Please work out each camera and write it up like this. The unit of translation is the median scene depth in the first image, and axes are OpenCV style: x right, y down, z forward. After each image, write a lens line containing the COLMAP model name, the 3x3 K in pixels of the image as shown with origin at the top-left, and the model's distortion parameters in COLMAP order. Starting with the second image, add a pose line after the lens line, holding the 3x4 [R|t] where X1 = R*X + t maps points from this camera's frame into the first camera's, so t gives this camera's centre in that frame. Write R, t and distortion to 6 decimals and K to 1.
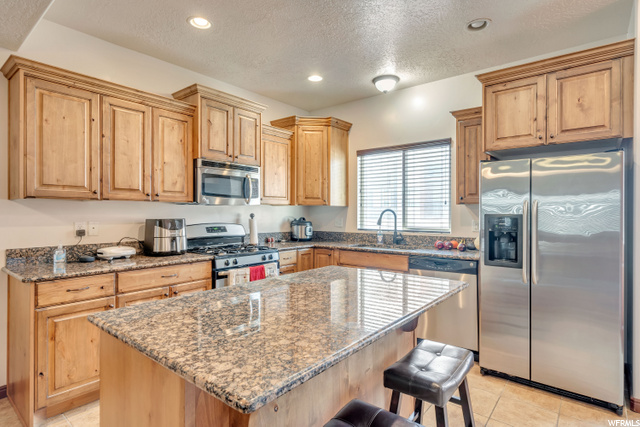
lens RADIAL K [[336.6, 0, 318.8], [0, 336.6, 211.7], [0, 0, 1]] dist [0.002186, 0.002493]
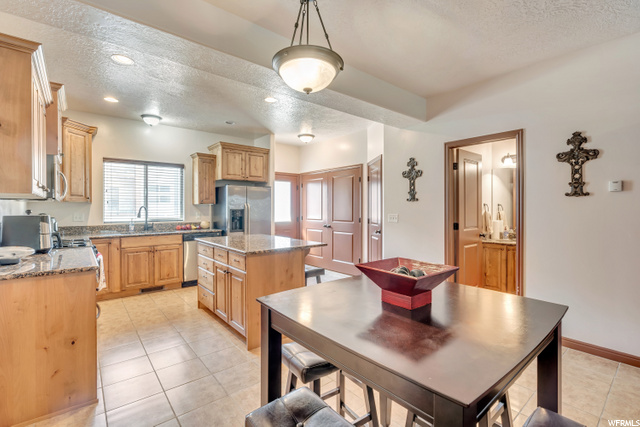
lens RADIAL K [[292.8, 0, 319.4], [0, 292.8, 209.3], [0, 0, 1]] dist [-0.008356, 0.003677]
pose [[0.202390, -0.003851, 0.979297, -1.124908], [-0.000124, 0.999992, 0.003958, 0.000990], [-0.979305, -0.000923, 0.202388, 0.043508]]
